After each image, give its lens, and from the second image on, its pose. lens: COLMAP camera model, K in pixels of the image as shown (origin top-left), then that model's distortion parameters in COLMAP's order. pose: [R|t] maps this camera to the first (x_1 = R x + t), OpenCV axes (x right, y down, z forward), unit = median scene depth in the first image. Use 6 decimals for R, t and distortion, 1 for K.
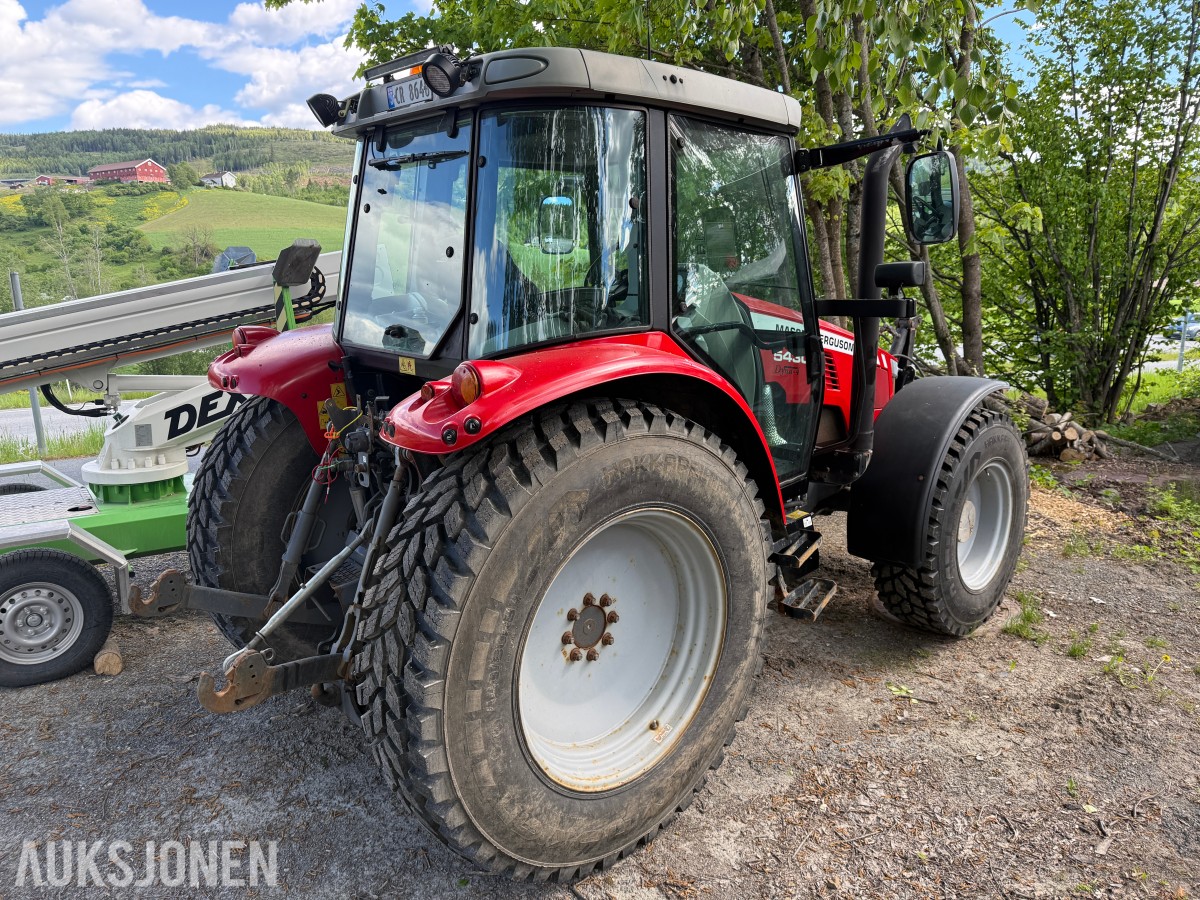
lens RADIAL K [[874.7, 0, 604.1], [0, 874.7, 448.5], [0, 0, 1]] dist [0.106885, -0.123529]
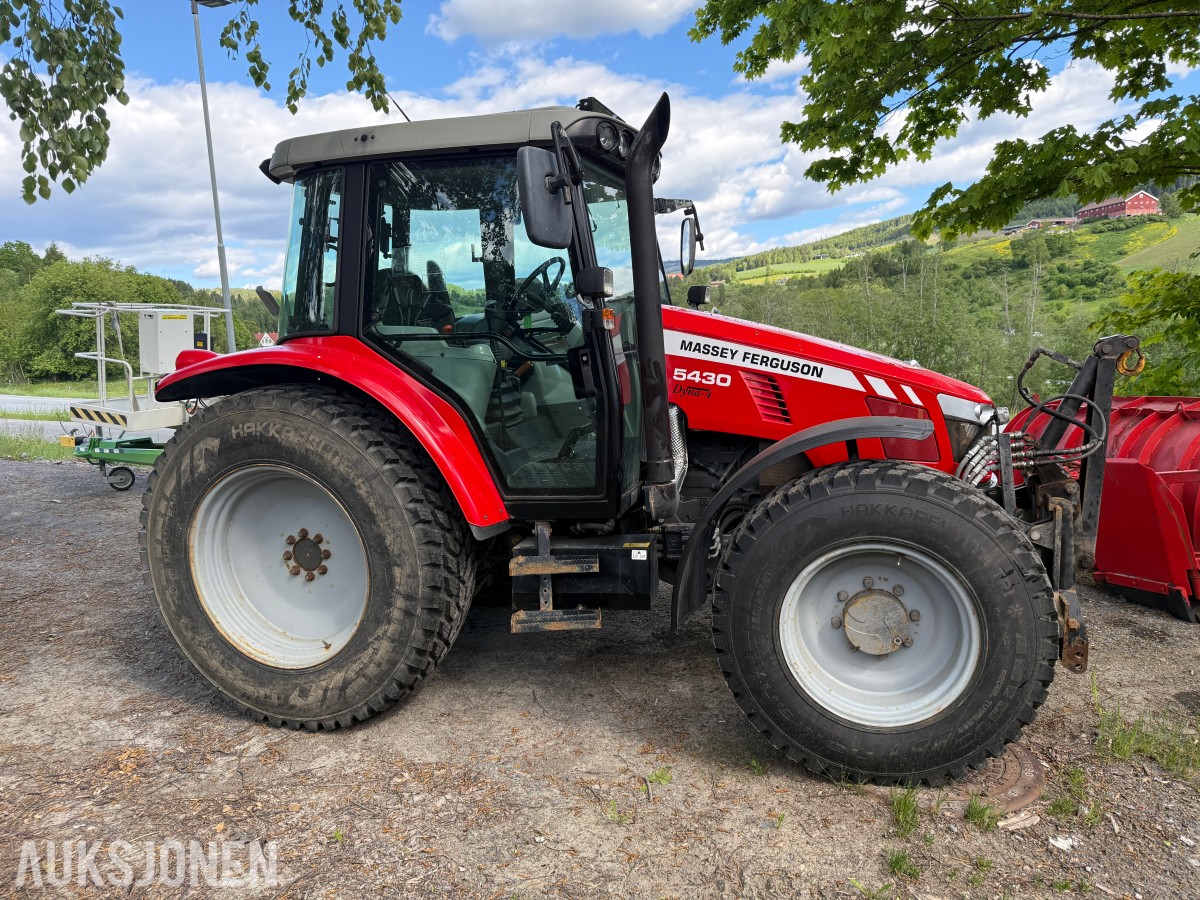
lens RADIAL K [[898.7, 0, 600.0], [0, 898.7, 450.0], [0, 0, 1]] dist [0.049331, -0.066130]
pose [[0.497121, 0.112440, -0.860365, 0.076682], [-0.148095, 0.988014, 0.043553, -0.004507], [0.854950, 0.105764, 0.507814, 0.037056]]
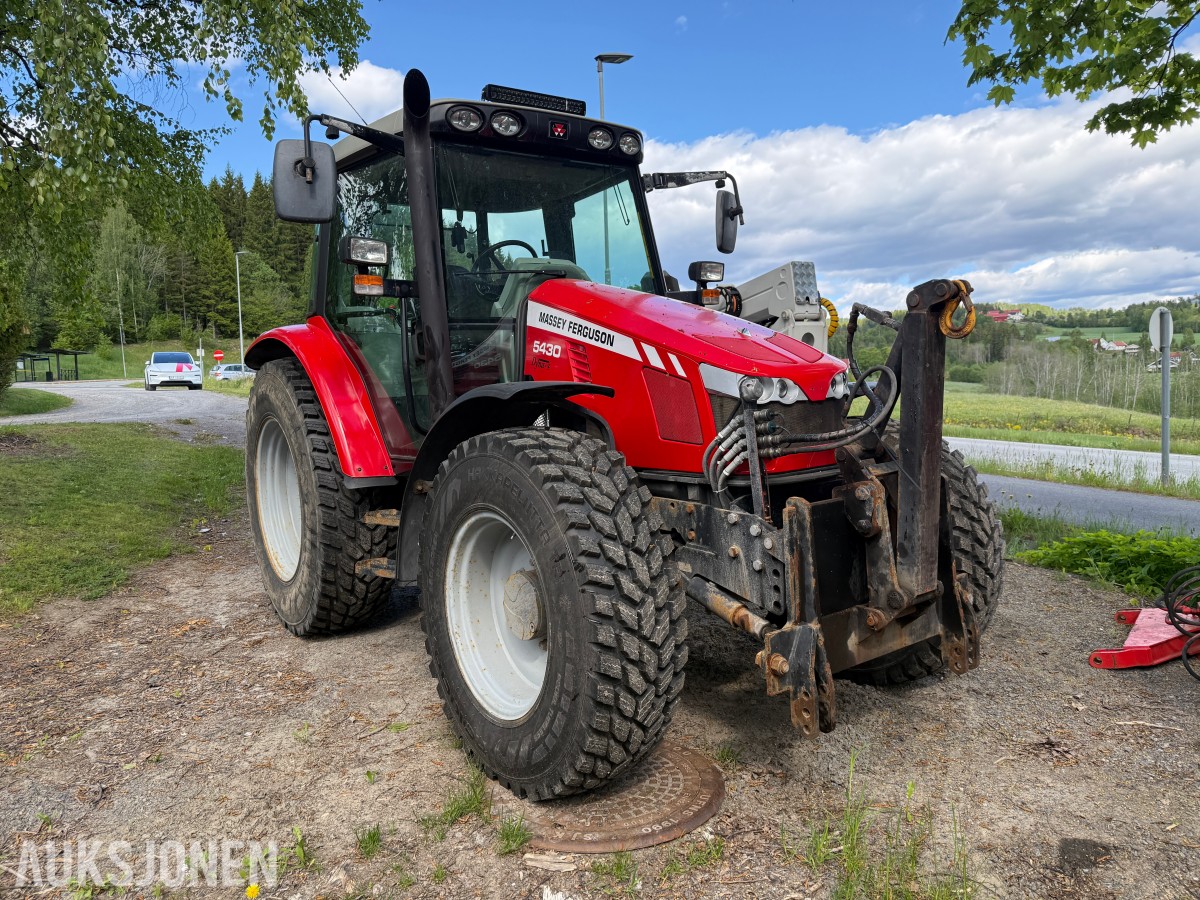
lens RADIAL K [[874.7, 0, 604.1], [0, 874.7, 448.5], [0, 0, 1]] dist [0.106885, -0.123529]
pose [[-0.121365, 0.100782, -0.987478, 0.086435], [-0.174194, 0.977231, 0.121145, -0.009889], [0.977204, 0.186716, -0.101046, 0.093662]]
